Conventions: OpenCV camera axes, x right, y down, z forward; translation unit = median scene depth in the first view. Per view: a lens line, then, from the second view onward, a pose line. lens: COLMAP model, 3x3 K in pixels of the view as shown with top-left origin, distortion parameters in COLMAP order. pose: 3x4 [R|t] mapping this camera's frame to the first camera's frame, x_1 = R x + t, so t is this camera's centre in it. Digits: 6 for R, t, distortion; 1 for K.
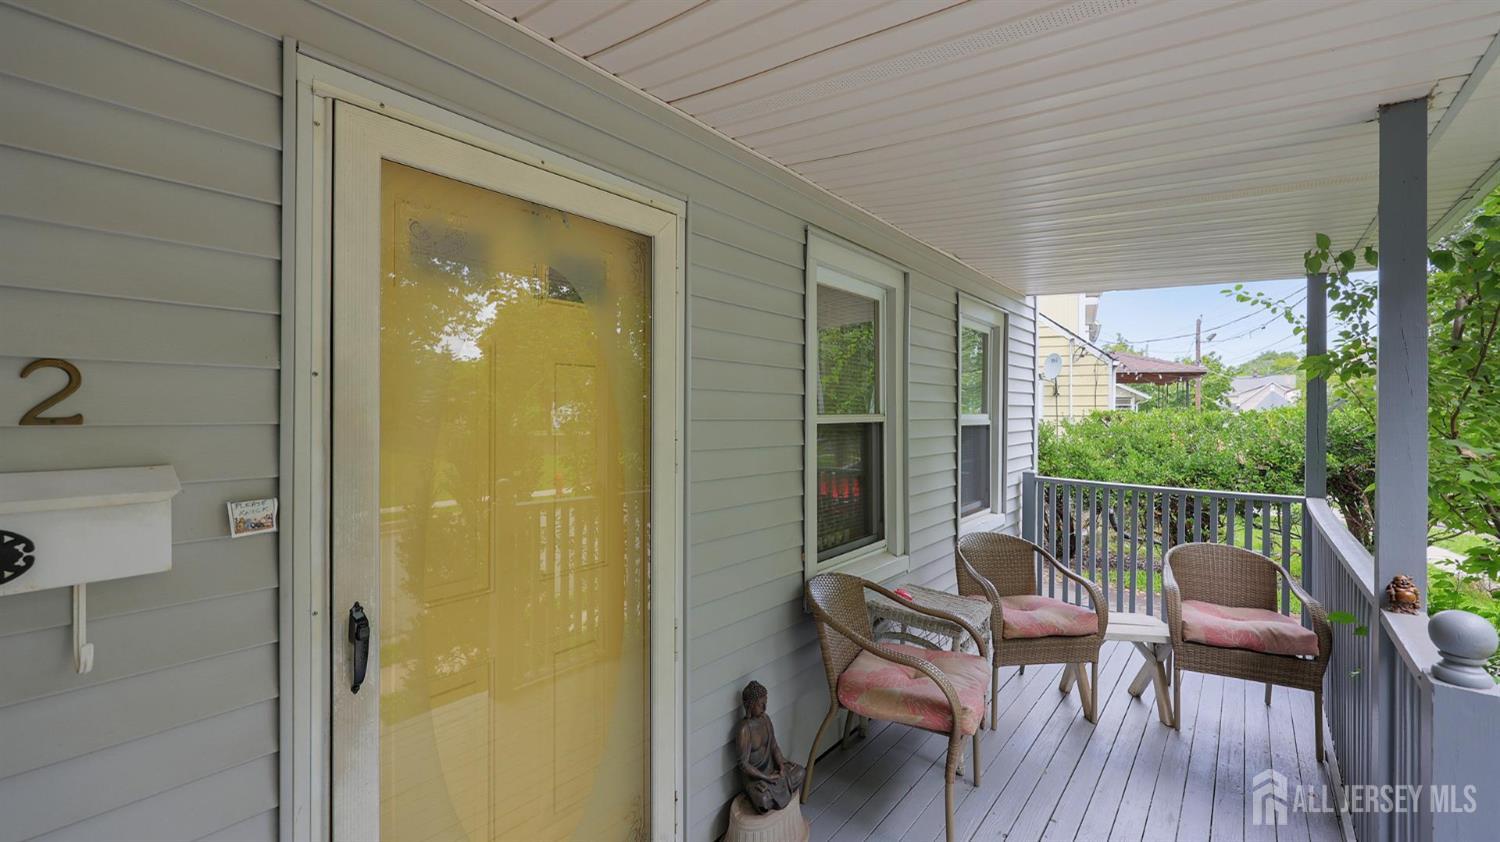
lens RADIAL K [[610.4, 0, 759.2], [0, 610.4, 419.0], [0, 0, 1]] dist [-0.001074, -0.000292]
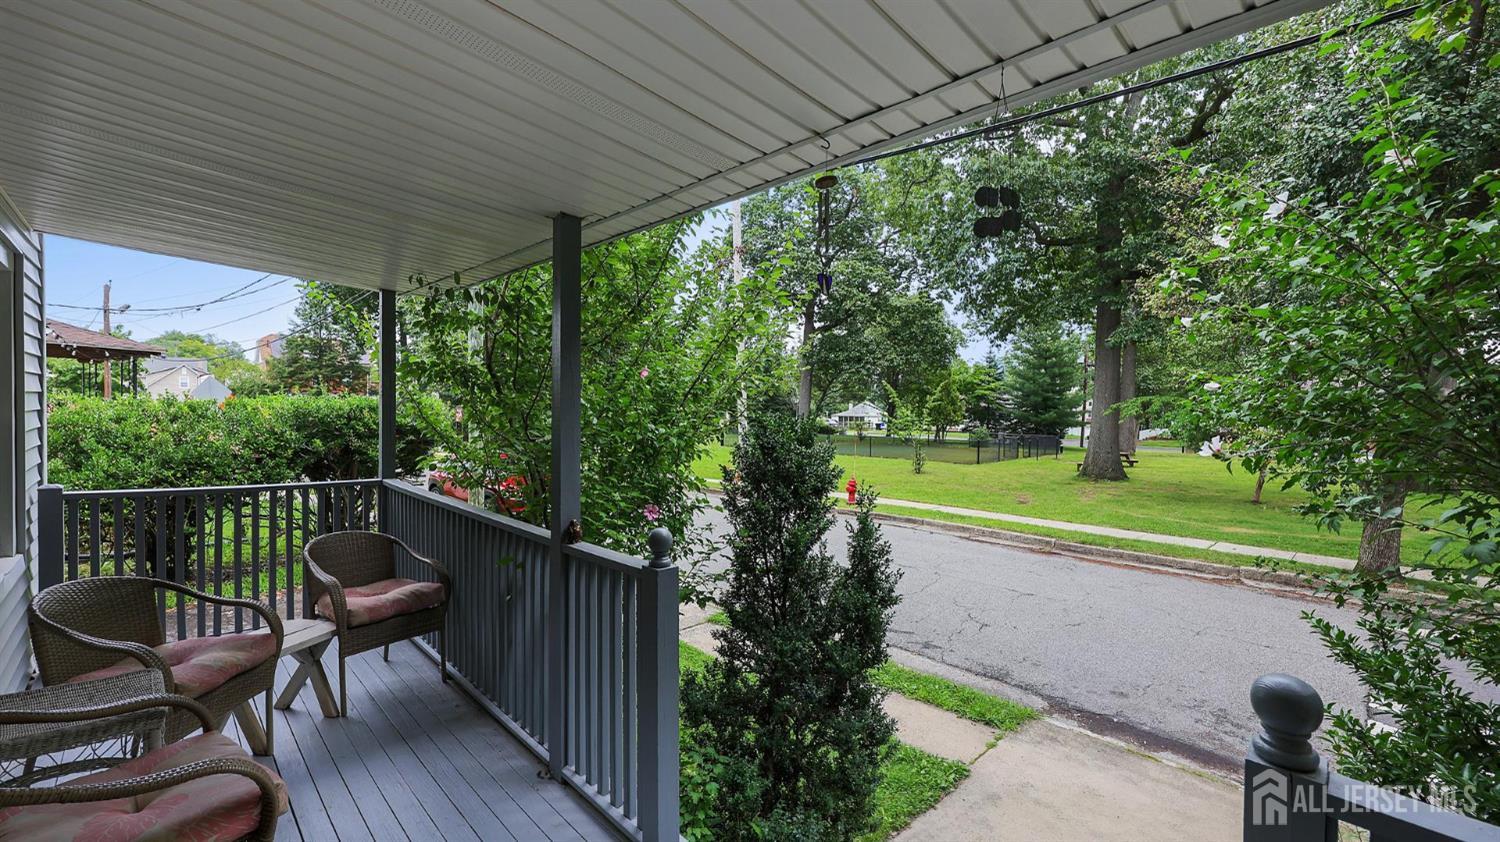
lens RADIAL K [[610.4, 0, 758.5], [0, 610.4, 419.6], [0, 0, 1]] dist [-0.001074, -0.000292]
pose [[0.117194, -0.015562, 0.992987, -0.081879], [-0.010054, 0.999807, 0.016856, -0.005684], [-0.993058, -0.011959, 0.117015, 0.061497]]
